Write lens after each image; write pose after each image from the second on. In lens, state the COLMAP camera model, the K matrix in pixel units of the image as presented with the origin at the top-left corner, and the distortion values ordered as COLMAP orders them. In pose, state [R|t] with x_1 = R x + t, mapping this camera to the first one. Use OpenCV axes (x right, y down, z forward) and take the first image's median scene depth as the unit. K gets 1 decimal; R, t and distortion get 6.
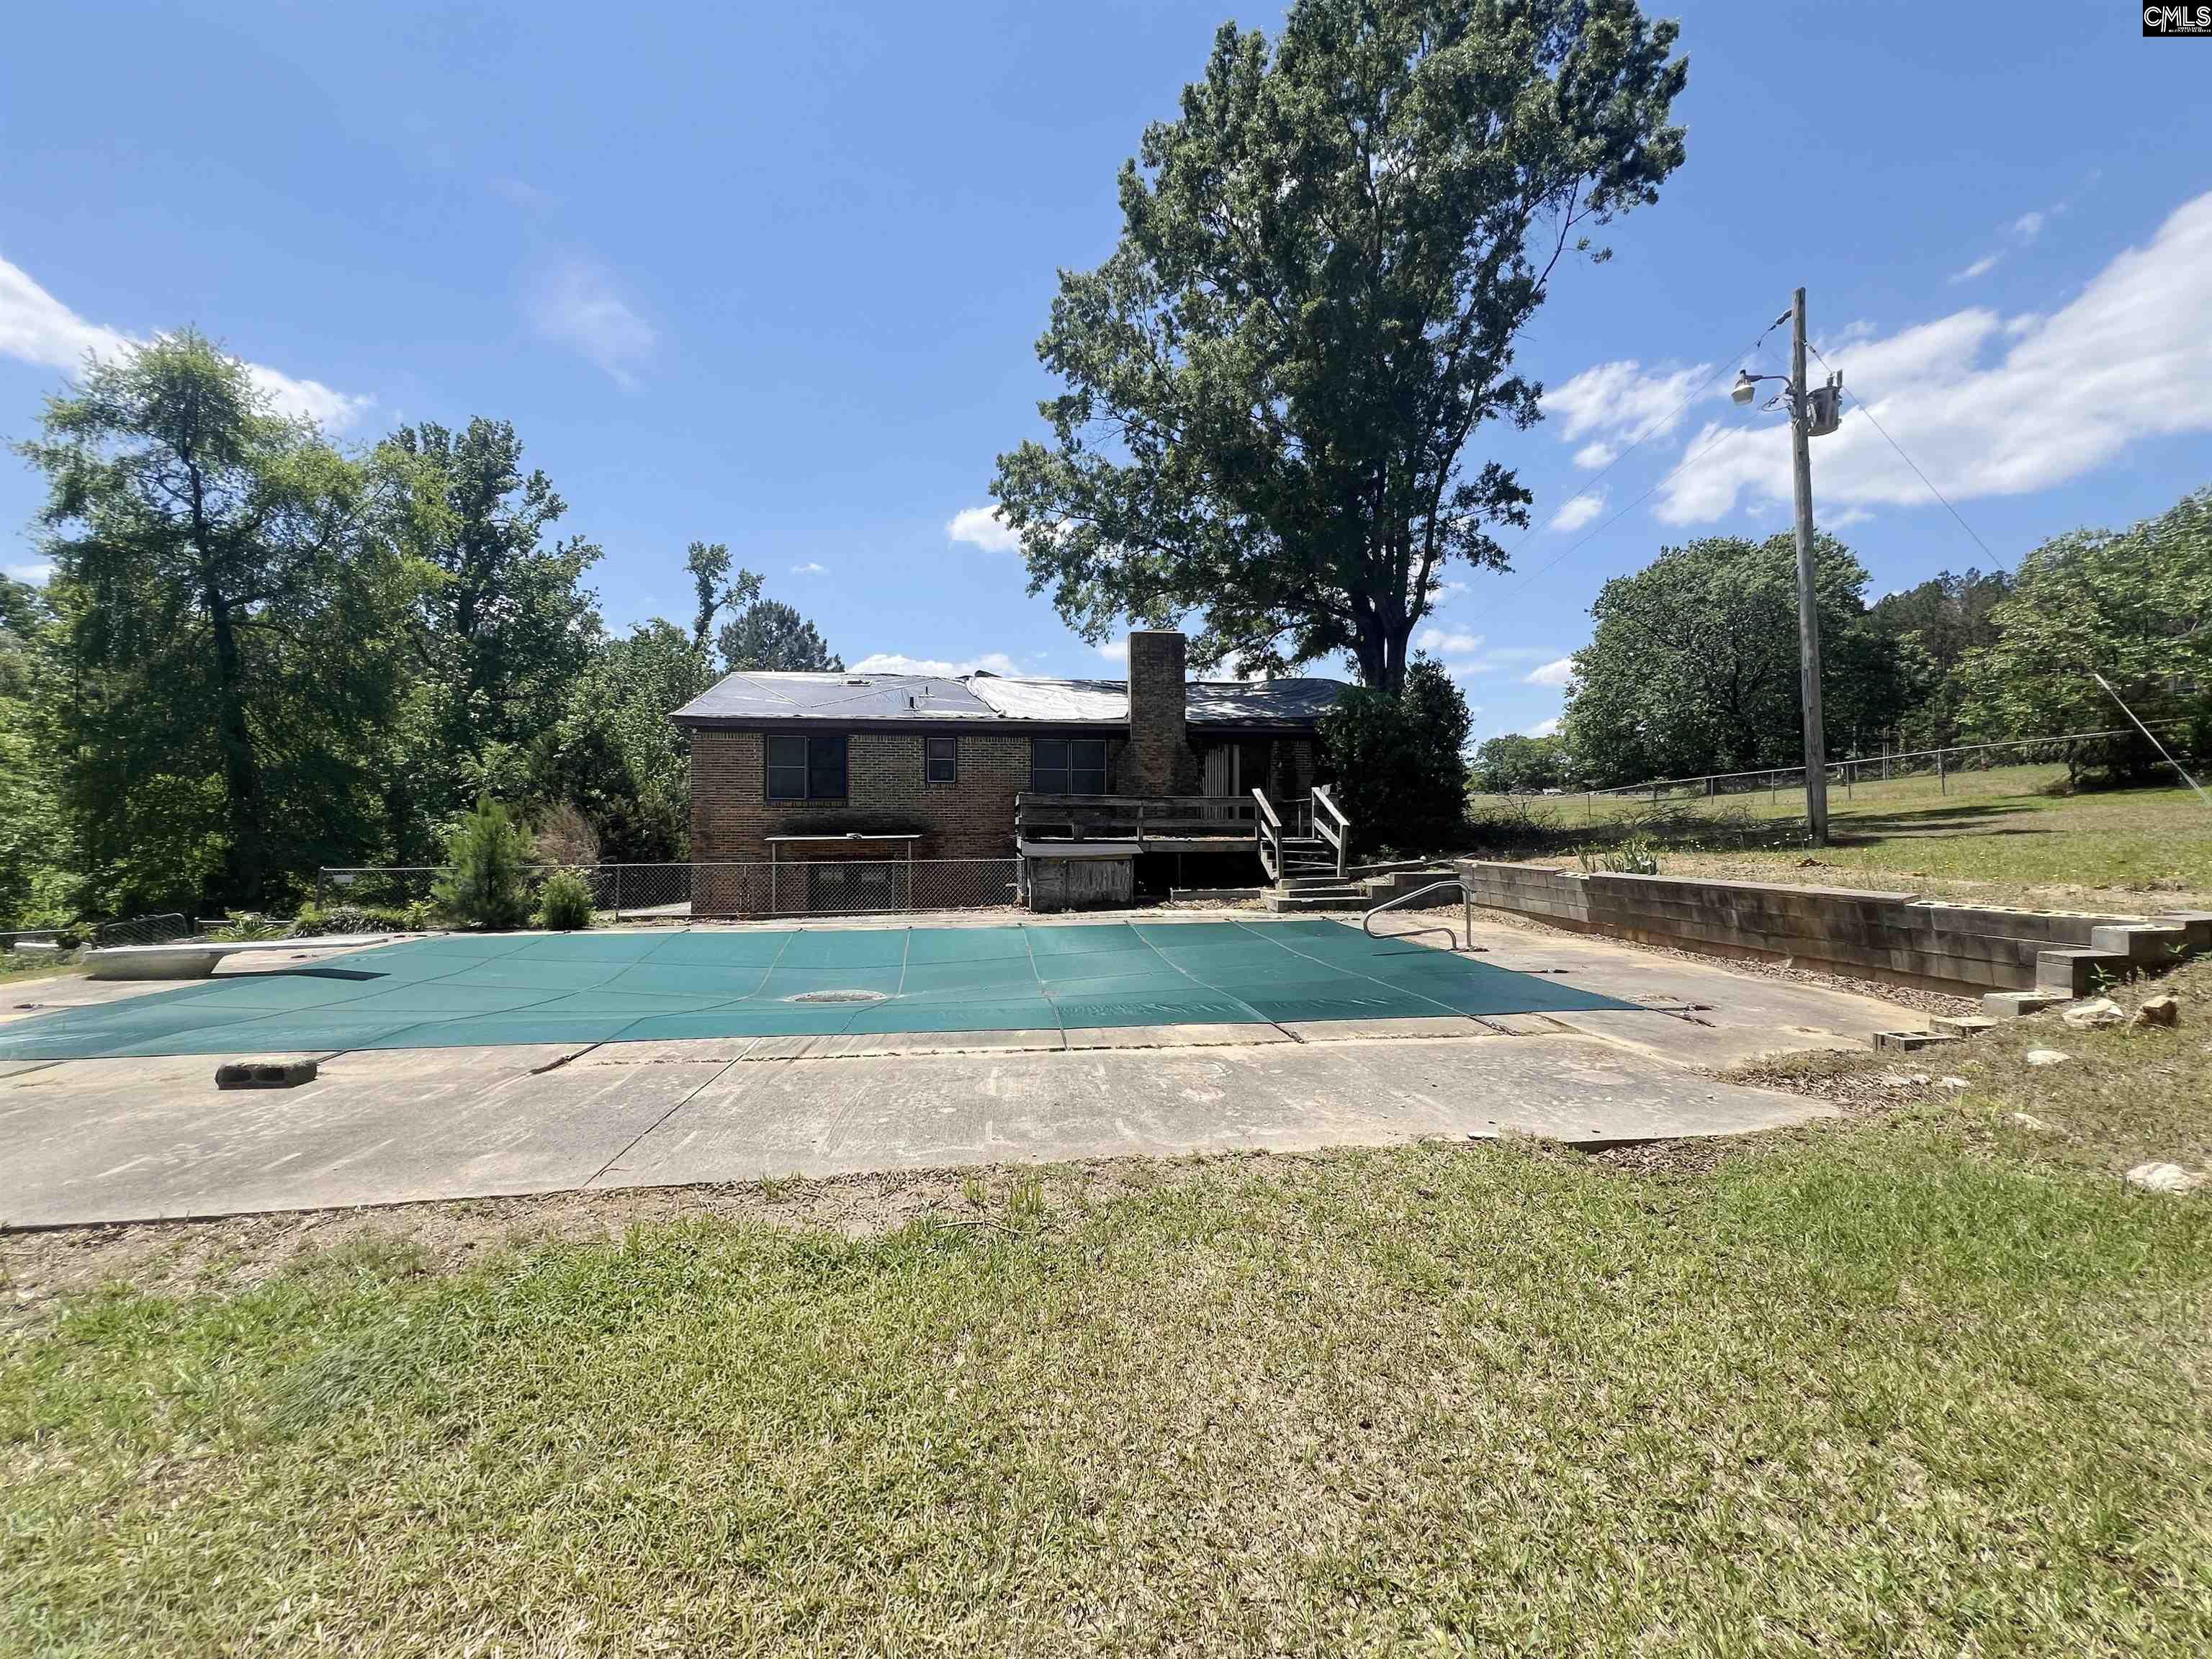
lens RADIAL K [[868.0, 0, 1106.4], [0, 868.0, 789.9], [0, 0, 1]] dist [0.018449, 0.000133]
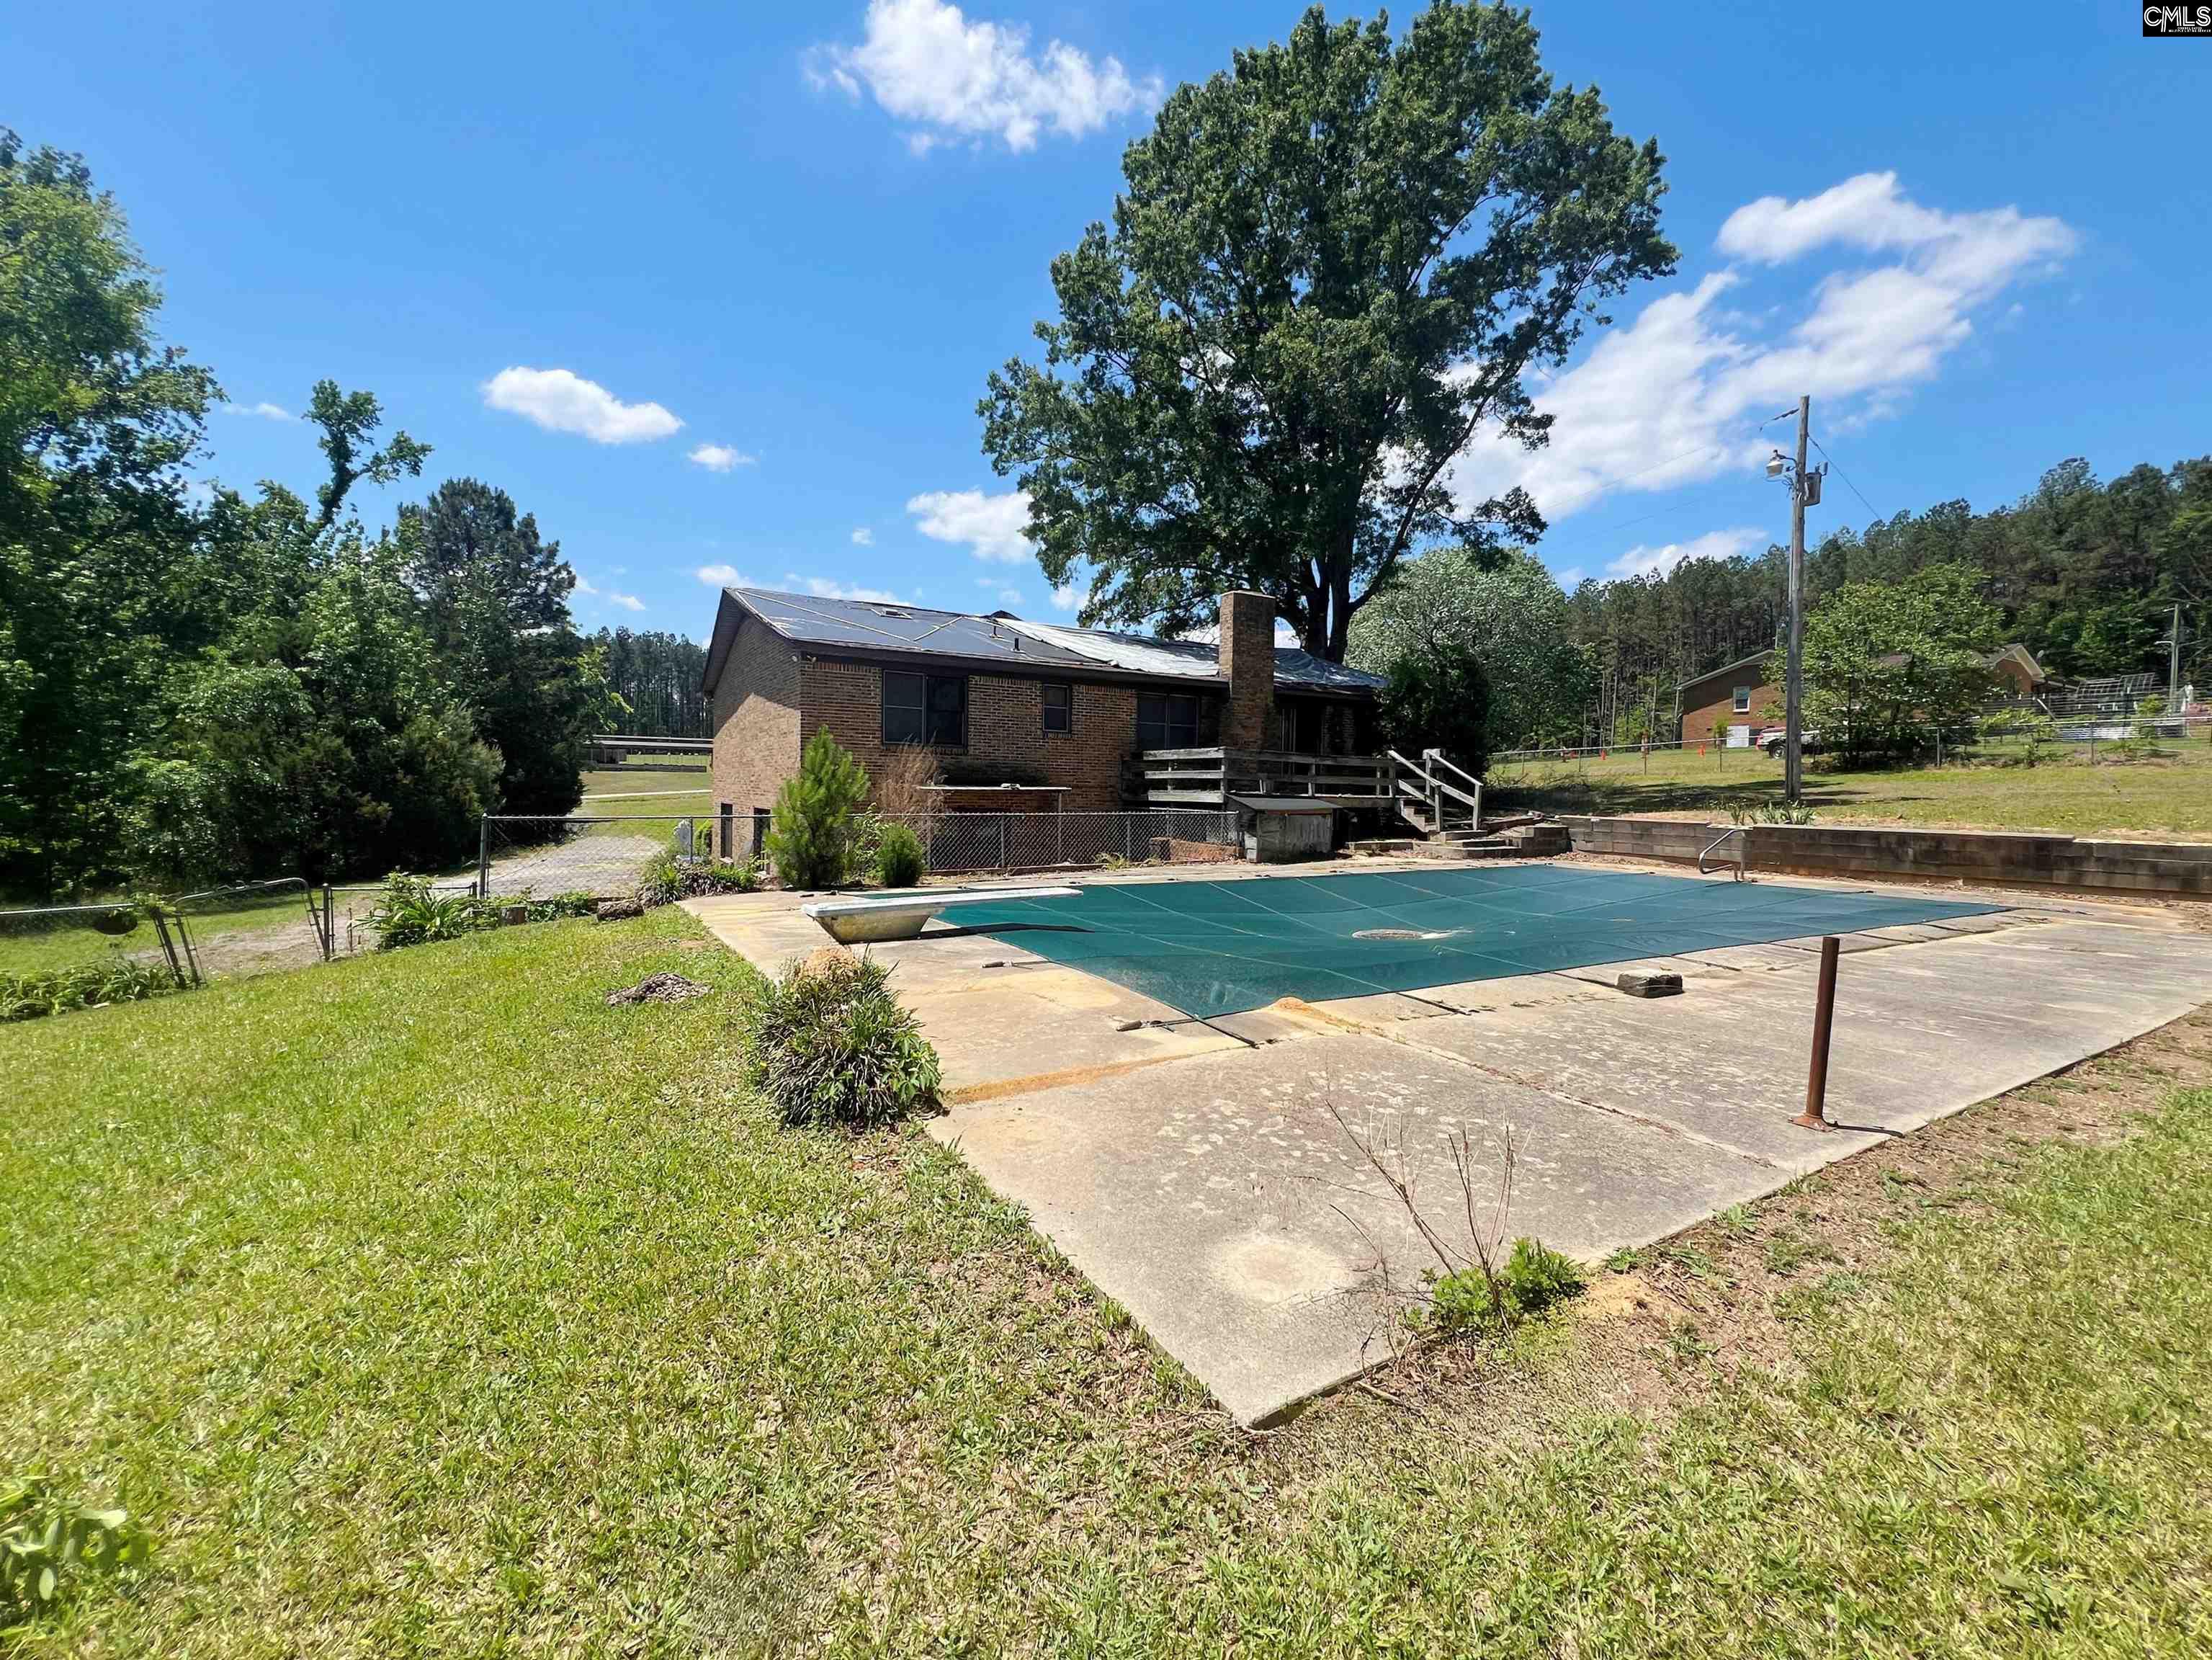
lens RADIAL K [[892.7, 0, 1110.0], [0, 892.7, 822.6], [0, 0, 1]] dist [0.000463, 0.000794]
pose [[0.918634, 0.004285, 0.395087, -0.587820], [-0.036587, 0.996567, 0.074263, 0.017213], [-0.393413, -0.082675, 0.915637, 0.090075]]
